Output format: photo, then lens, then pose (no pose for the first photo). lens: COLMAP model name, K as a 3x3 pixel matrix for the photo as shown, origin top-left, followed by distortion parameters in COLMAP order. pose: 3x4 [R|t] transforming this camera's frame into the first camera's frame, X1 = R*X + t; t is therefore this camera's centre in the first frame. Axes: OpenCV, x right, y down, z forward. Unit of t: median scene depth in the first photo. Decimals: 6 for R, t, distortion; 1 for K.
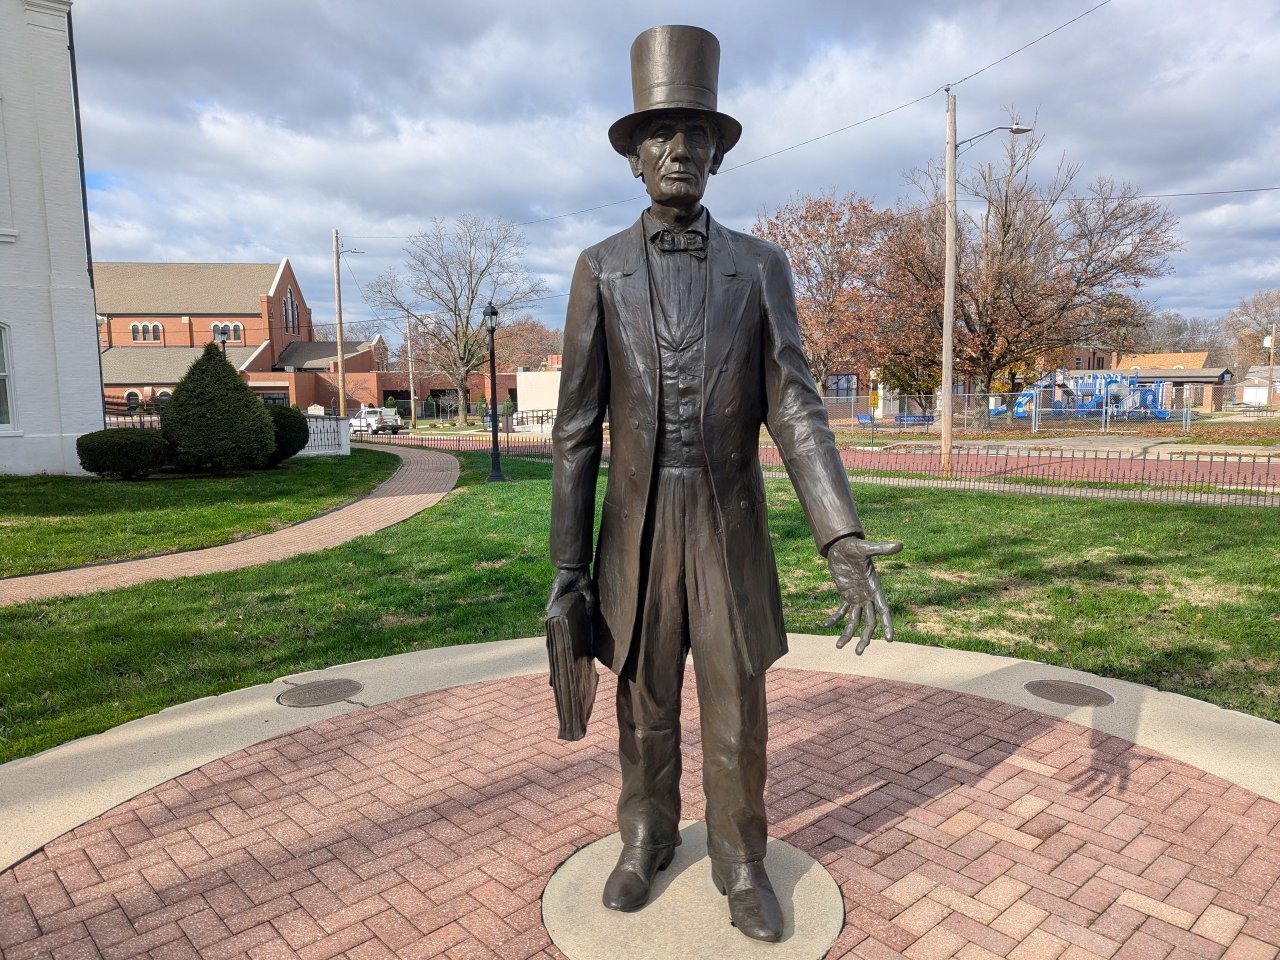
lens RADIAL K [[904.8, 0, 654.5], [0, 904.8, 483.6], [0, 0, 1]] dist [0.051197, -0.051246]
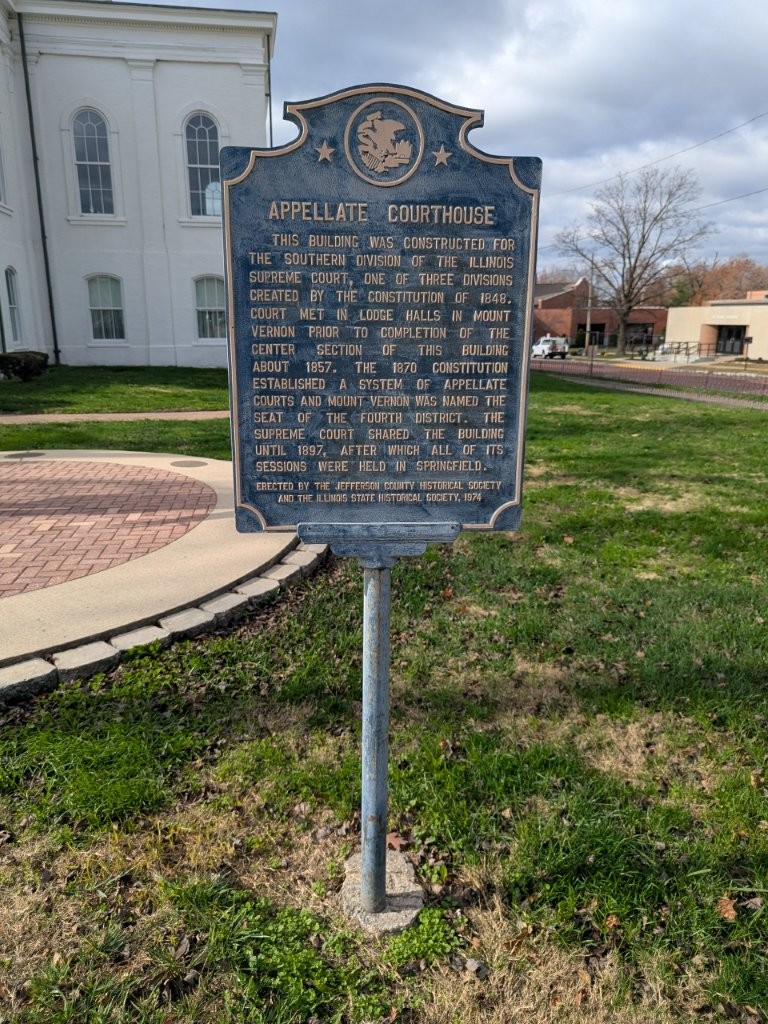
lens RADIAL K [[723.8, 0, 373.7], [0, 723.8, 508.3], [0, 0, 1]] dist [0.051197, -0.051246]
pose [[0.815241, 0.157420, -0.557315, 1.491939], [-0.075297, 0.982990, 0.167513, -0.002390], [0.574206, -0.094599, 0.813228, 0.044131]]
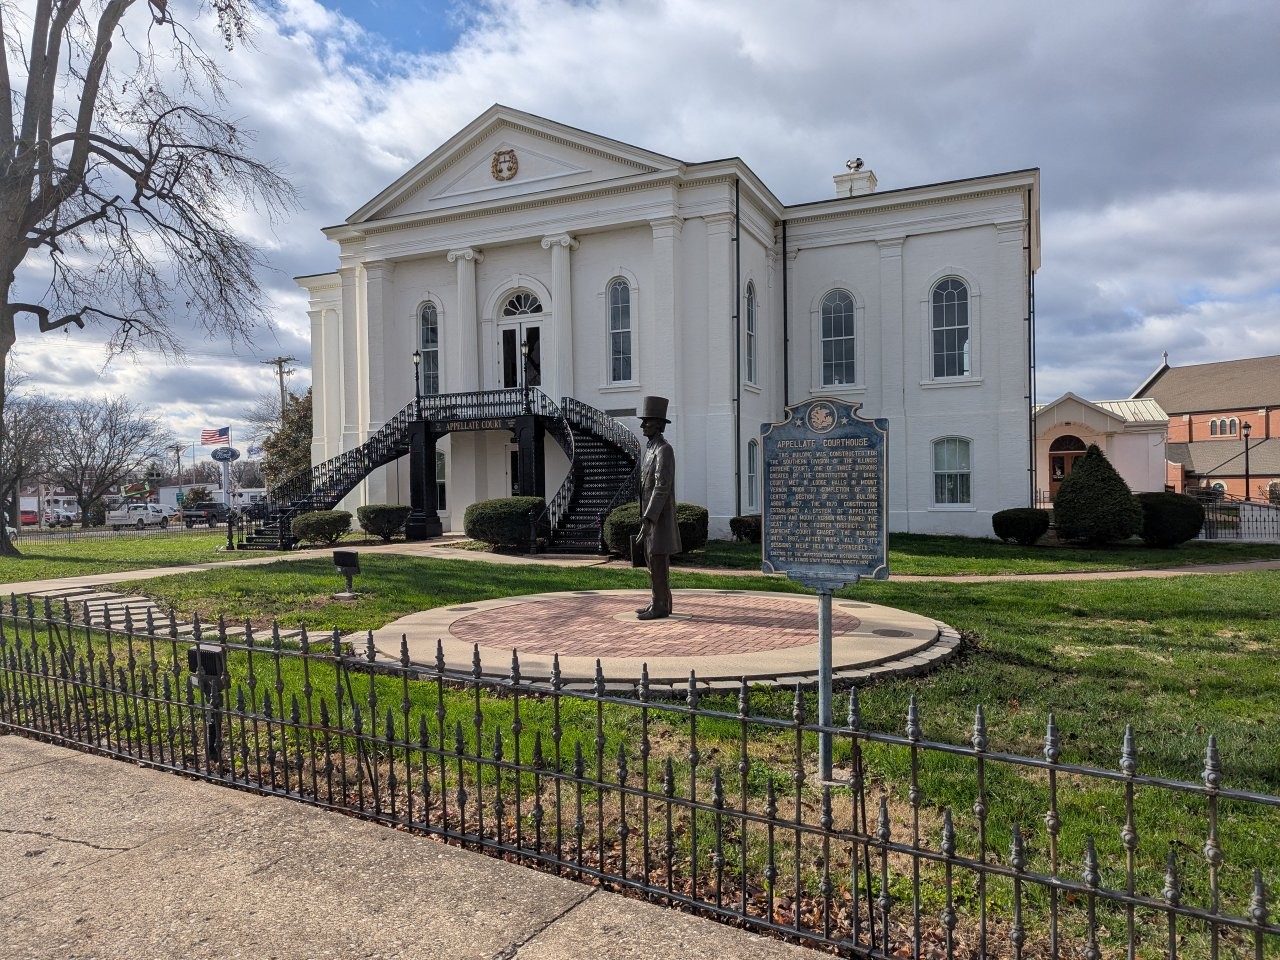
lens RADIAL K [[904.8, 0, 622.7], [0, 904.8, 488.2], [0, 0, 1]] dist [0.051197, -0.051246]
pose [[0.343440, 0.008592, -0.939135, 2.345268], [-0.095909, 0.995051, -0.025971, 0.025396], [0.934265, 0.098991, 0.342565, -0.295859]]
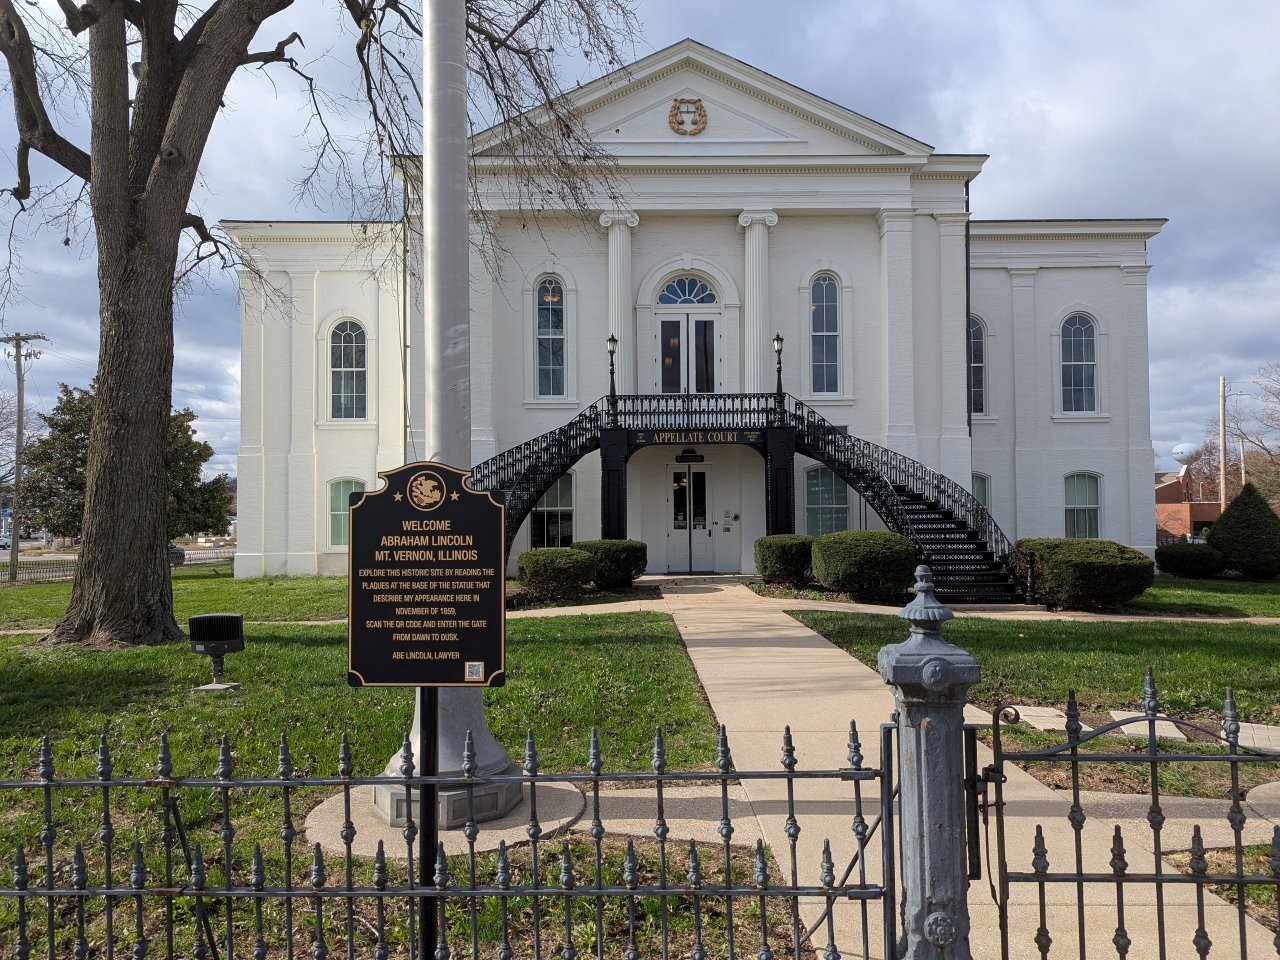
lens RADIAL K [[904.8, 0, 629.8], [0, 904.8, 478.6], [0, 0, 1]] dist [0.051197, -0.051246]
pose [[0.713867, -0.021255, -0.699958, -0.864064], [-0.082951, 0.989936, -0.114659, 0.337792], [0.695351, 0.139914, 0.704920, -2.835992]]
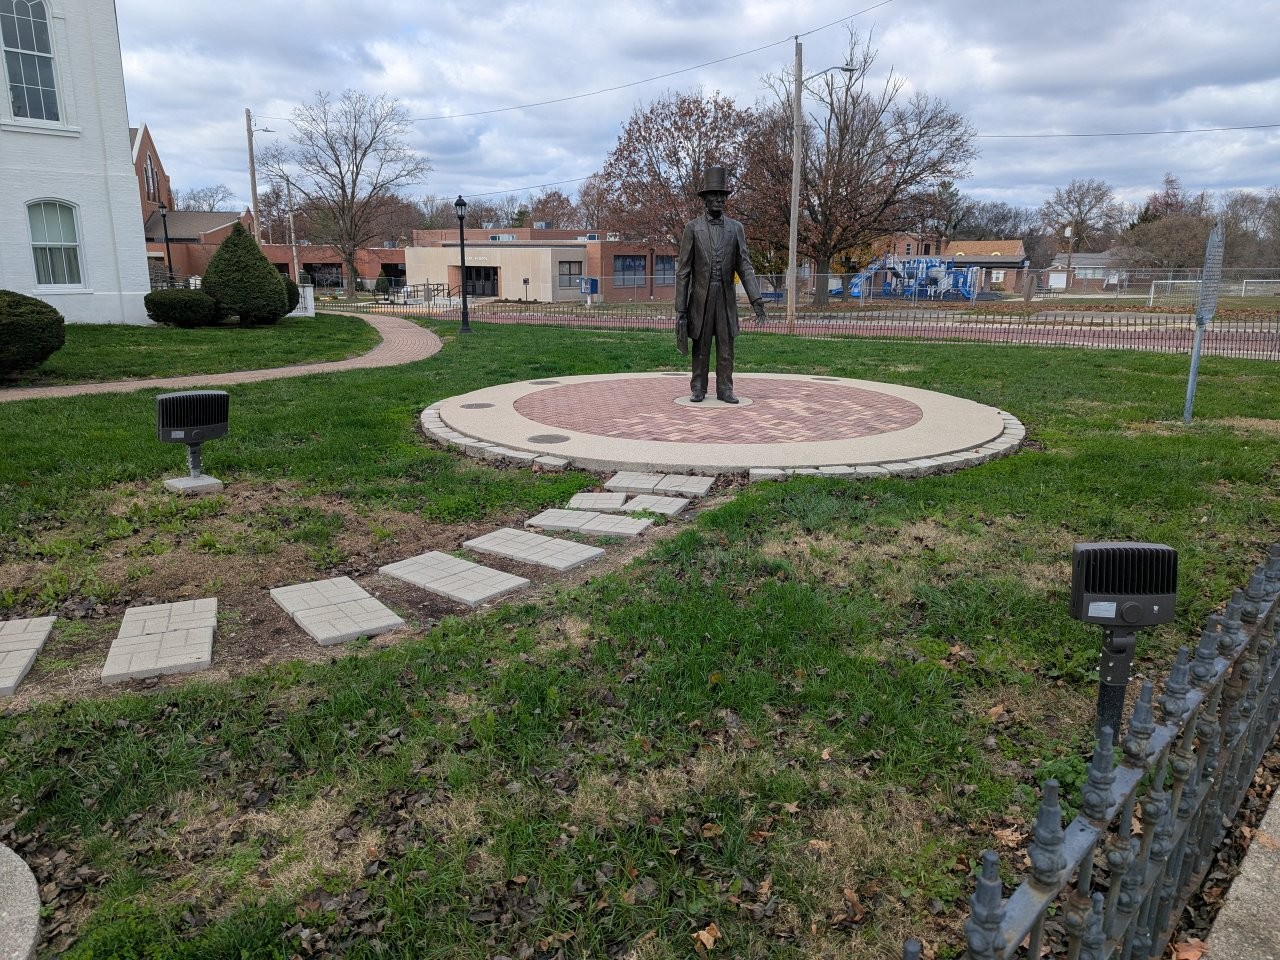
lens RADIAL K [[909.5, 0, 628.0], [0, 909.5, 471.0], [0, 0, 1]] dist [0.046412, -0.027028]
pose [[0.991350, -0.014718, 0.130418, -0.535231], [-0.000311, 0.993426, 0.114477, 0.209077], [-0.131246, -0.113528, 0.984828, -1.787574]]
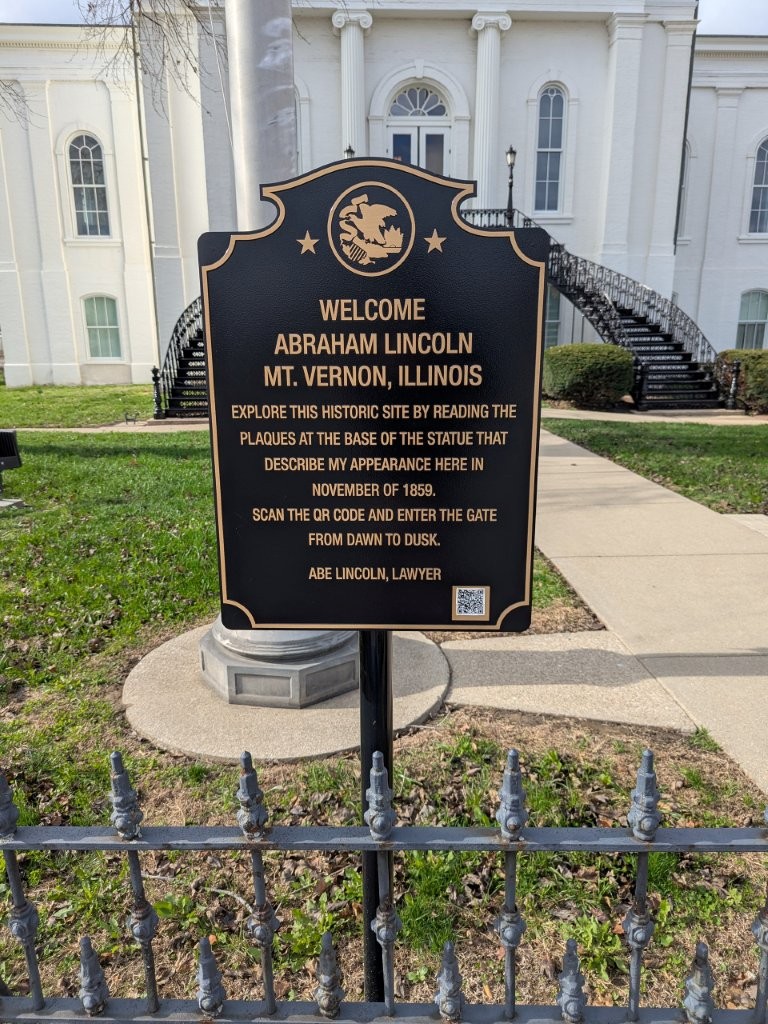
lens RADIAL K [[723.8, 0, 369.5], [0, 723.8, 514.7], [0, 0, 1]] dist [0.051197, -0.051246]
pose [[0.744946, 0.169506, -0.645231, -1.328412], [-0.080393, 0.982943, 0.165408, 0.335275], [0.662263, -0.071348, 0.745867, -2.628142]]
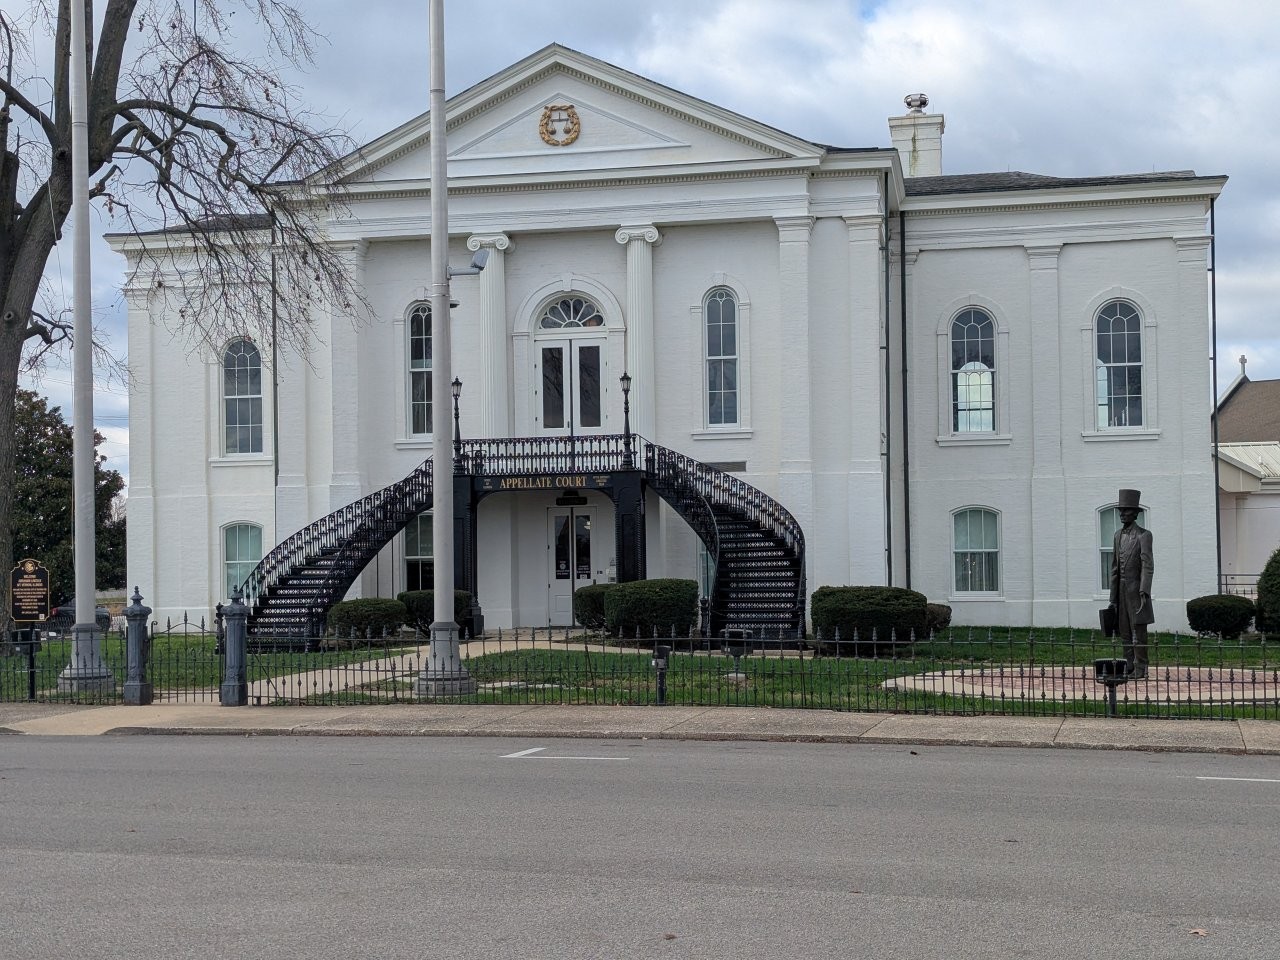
lens RADIAL K [[1813.3, 0, 604.9], [0, 1813.3, 500.5], [0, 0, 1]] dist [0.056290, 0.000000]
pose [[0.548566, -0.023085, -0.835788, 4.011101], [-0.089604, 0.992239, -0.086217, 0.394613], [0.831292, 0.122186, 0.542240, -3.973124]]
